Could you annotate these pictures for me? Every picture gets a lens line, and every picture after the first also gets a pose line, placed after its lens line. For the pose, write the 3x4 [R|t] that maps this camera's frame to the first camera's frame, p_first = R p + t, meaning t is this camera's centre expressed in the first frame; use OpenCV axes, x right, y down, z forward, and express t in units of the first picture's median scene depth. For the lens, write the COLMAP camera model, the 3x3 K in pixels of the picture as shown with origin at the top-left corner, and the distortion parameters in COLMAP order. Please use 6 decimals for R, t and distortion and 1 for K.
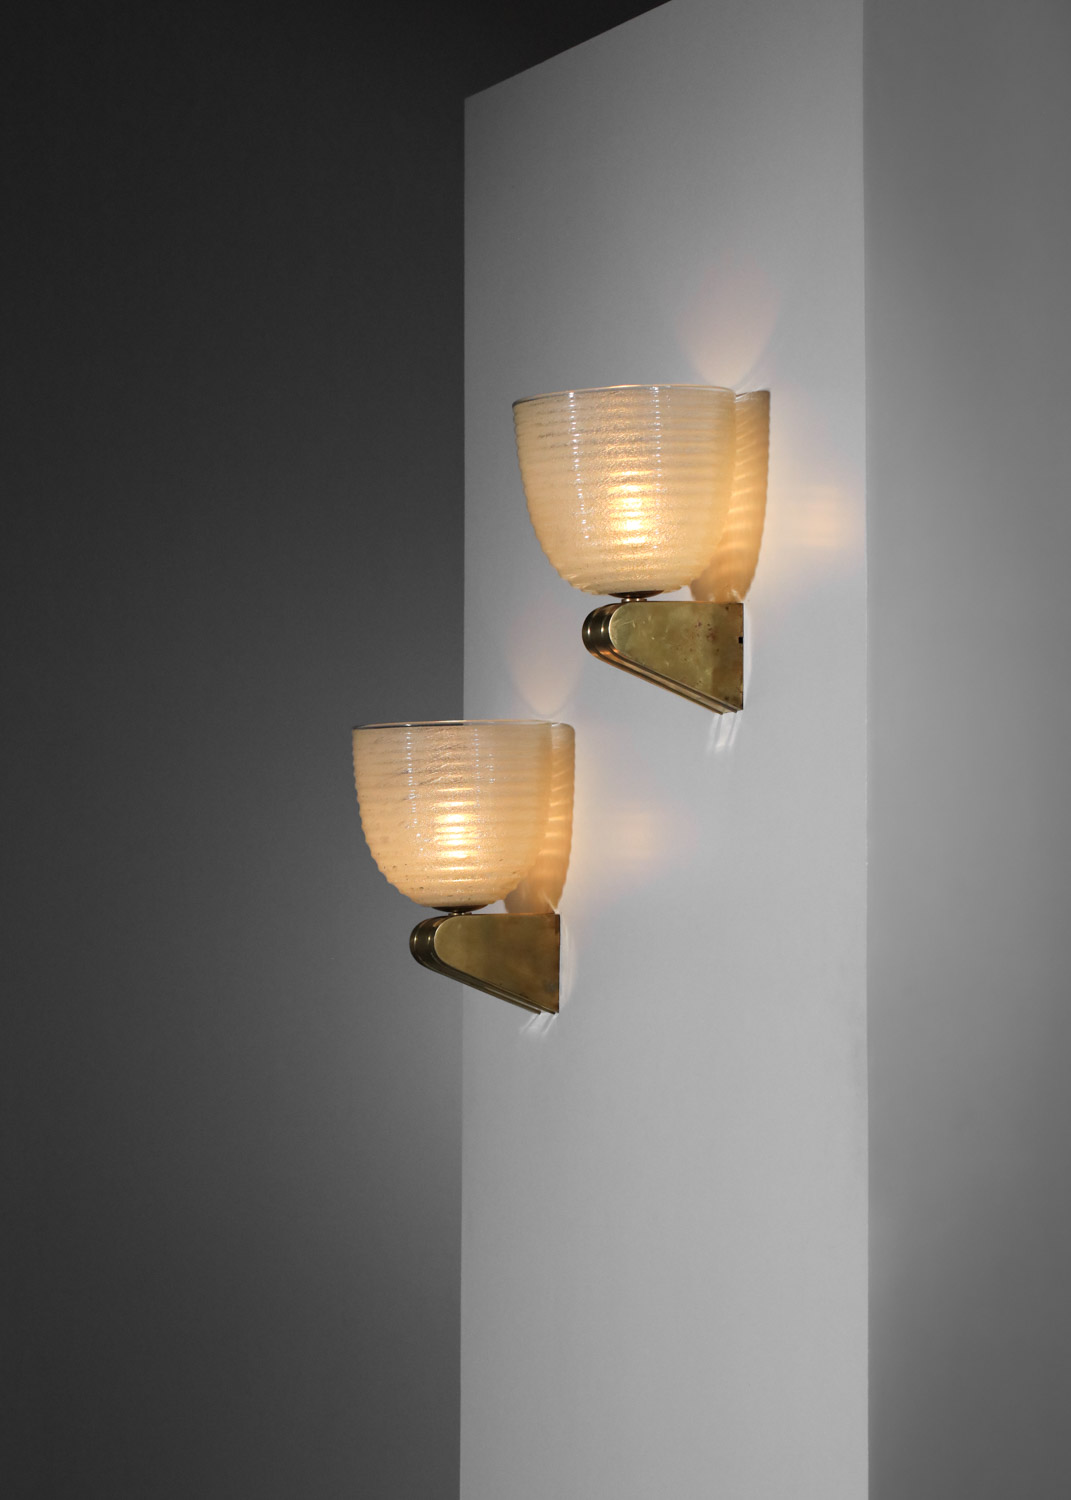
lens RADIAL K [[4767.5, 0, 534.4], [0, 4767.5, 751.0], [0, 0, 1]] dist [0.024418, 0.000000]
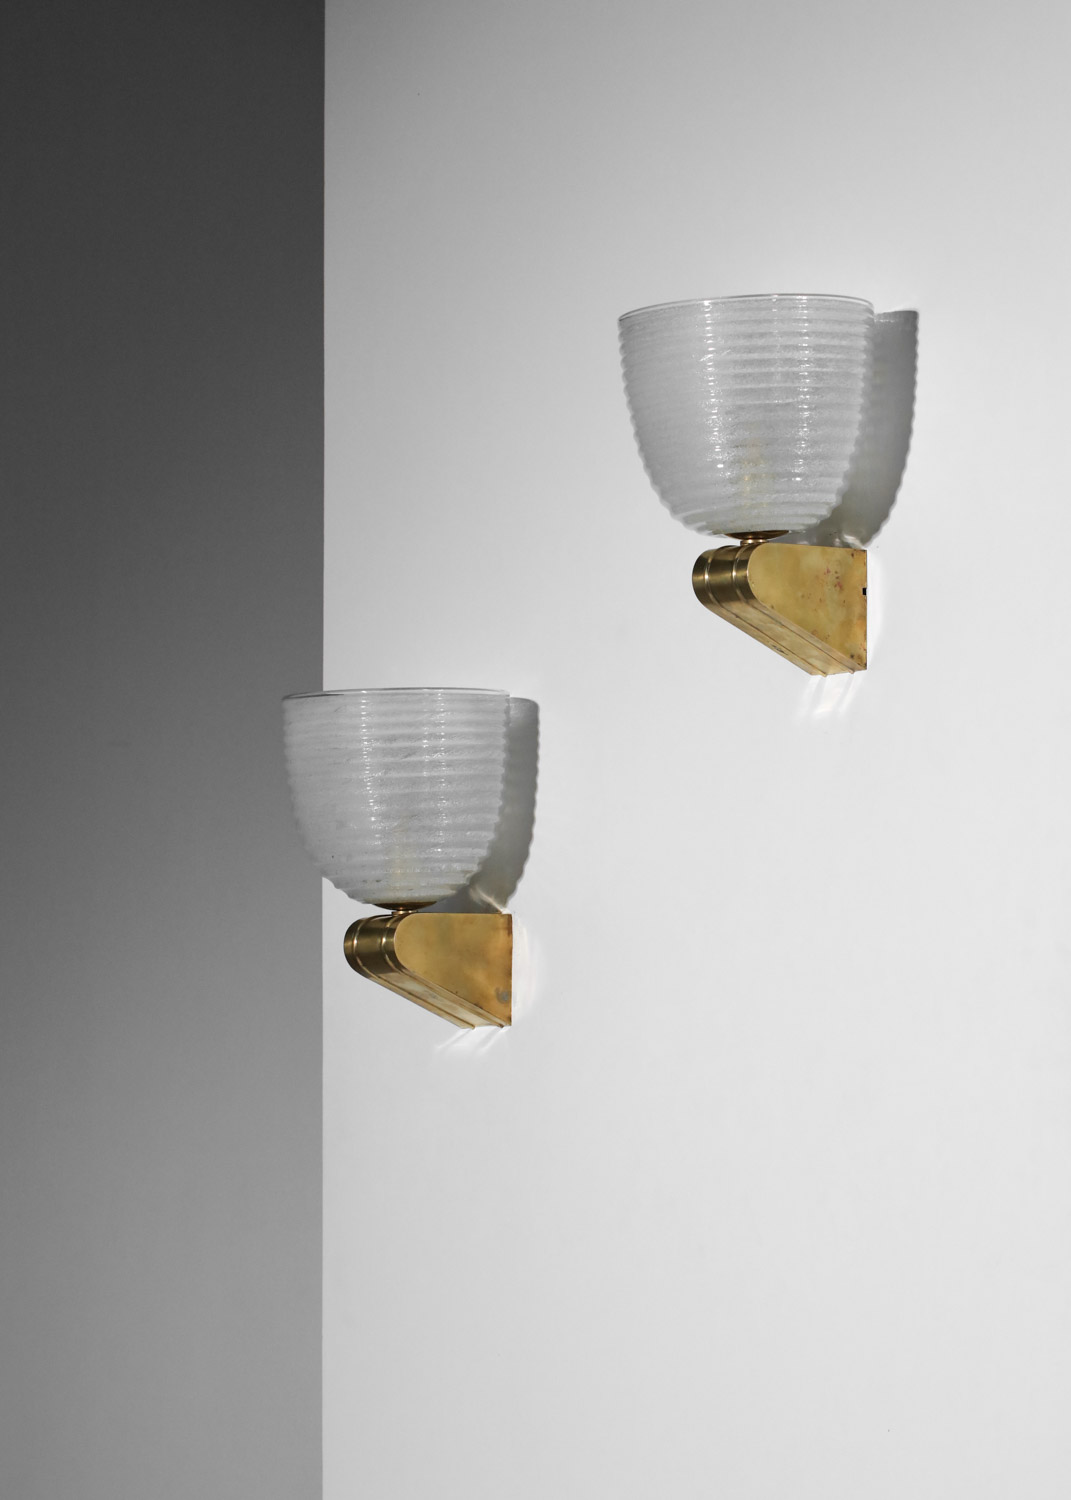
lens RADIAL K [[4767.5, 0, 532.5], [0, 4767.5, 754.2], [0, 0, 1]] dist [0.024418, 0.000000]
pose [[0.942190, 0.016739, 0.334660, -0.309398], [-0.006920, 0.999511, -0.030510, 0.034322], [-0.335007, 0.026430, 0.941845, 0.184708]]
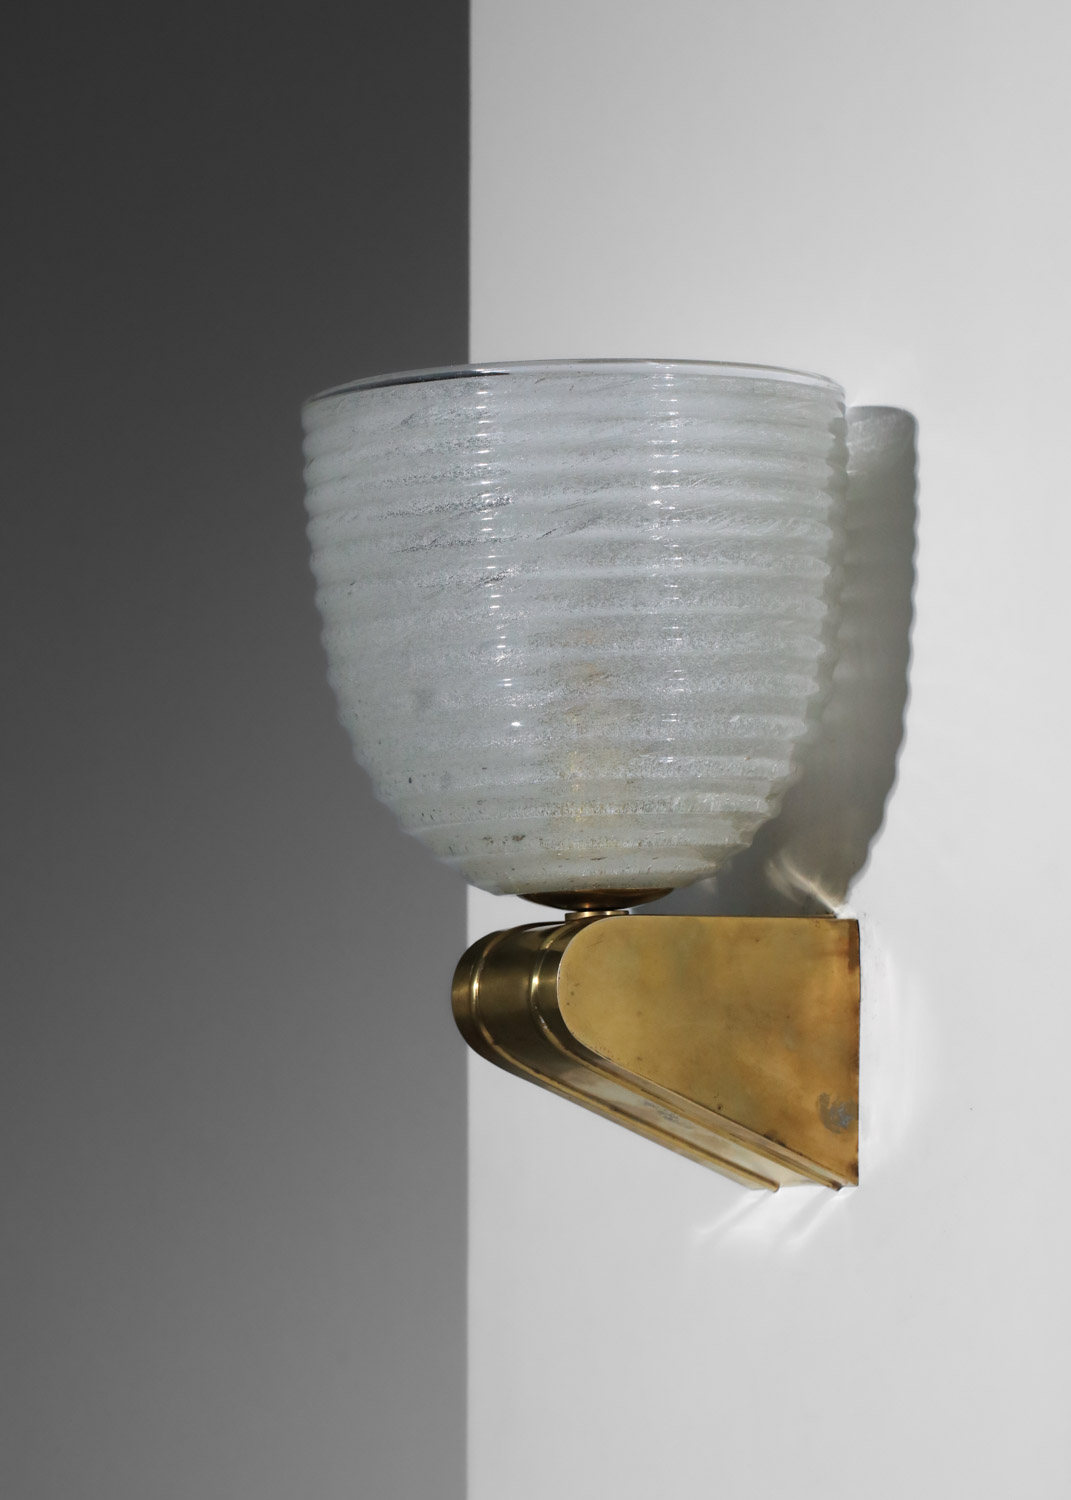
lens RADIAL K [[4767.5, 0, 542.6], [0, 4767.5, 747.1], [0, 0, 1]] dist [0.024418, 0.000000]
pose [[0.977883, 0.012357, 0.208786, -0.103780], [-0.003331, 0.999047, -0.043529, 0.040288], [-0.209125, 0.041871, 0.976992, 0.697796]]
